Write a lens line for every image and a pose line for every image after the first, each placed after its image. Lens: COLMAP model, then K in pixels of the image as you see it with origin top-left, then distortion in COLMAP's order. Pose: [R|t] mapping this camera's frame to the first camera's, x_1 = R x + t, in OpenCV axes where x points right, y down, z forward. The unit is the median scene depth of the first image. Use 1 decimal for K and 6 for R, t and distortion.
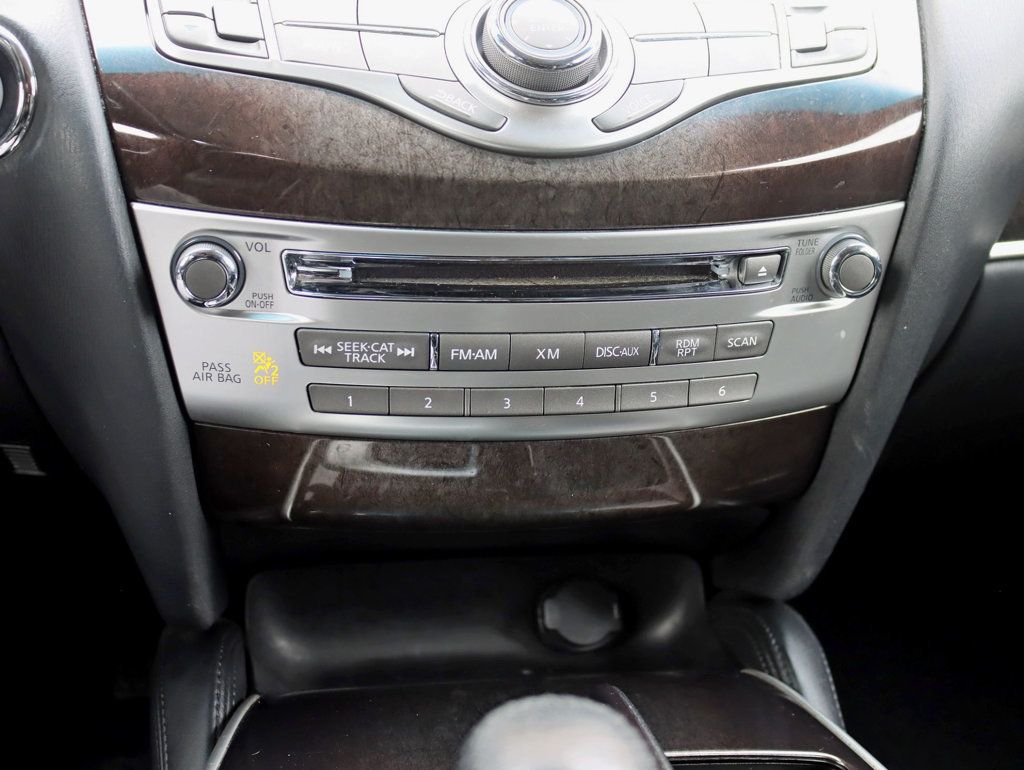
lens RADIAL K [[1167.9, 0, 512.0], [0, 1167.9, 385.0], [0, 0, 1]] dist [0.006895, 0.005651]
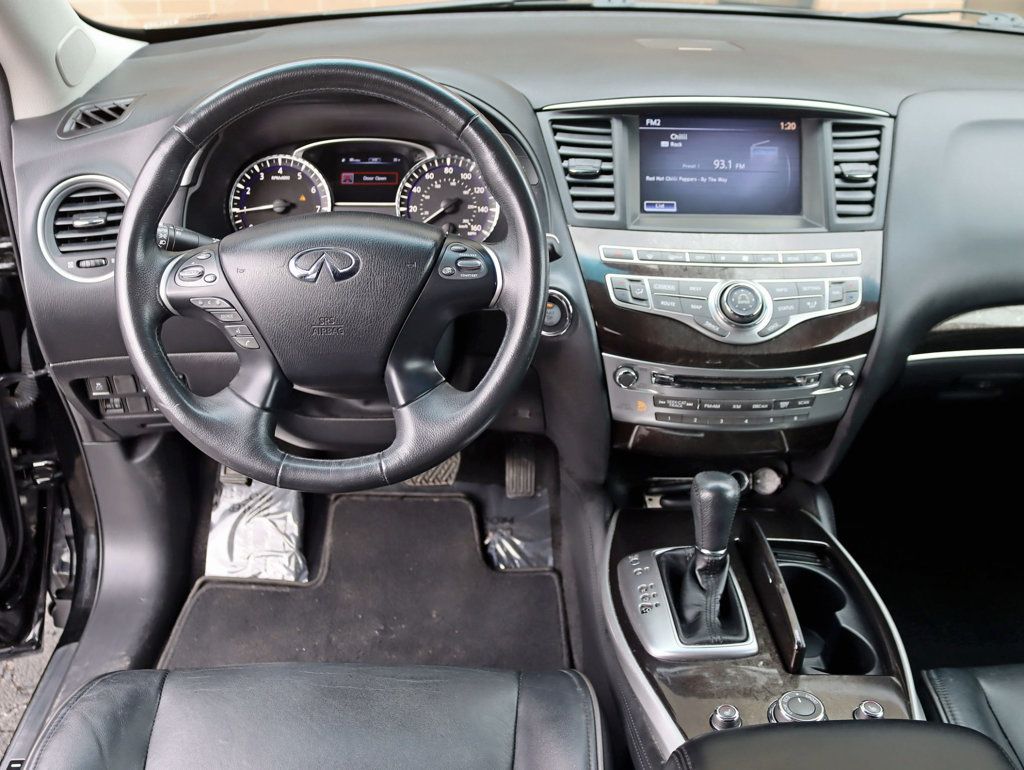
lens RADIAL K [[1053.3, 0, 512.0], [0, 1053.3, 385.0], [0, 0, 1]] dist [-0.000043, -0.003736]
pose [[0.993344, 0.045089, -0.105997, -0.260637], [-0.029098, 0.988584, 0.147834, -0.468331], [0.111452, -0.143766, 0.983316, -1.736722]]
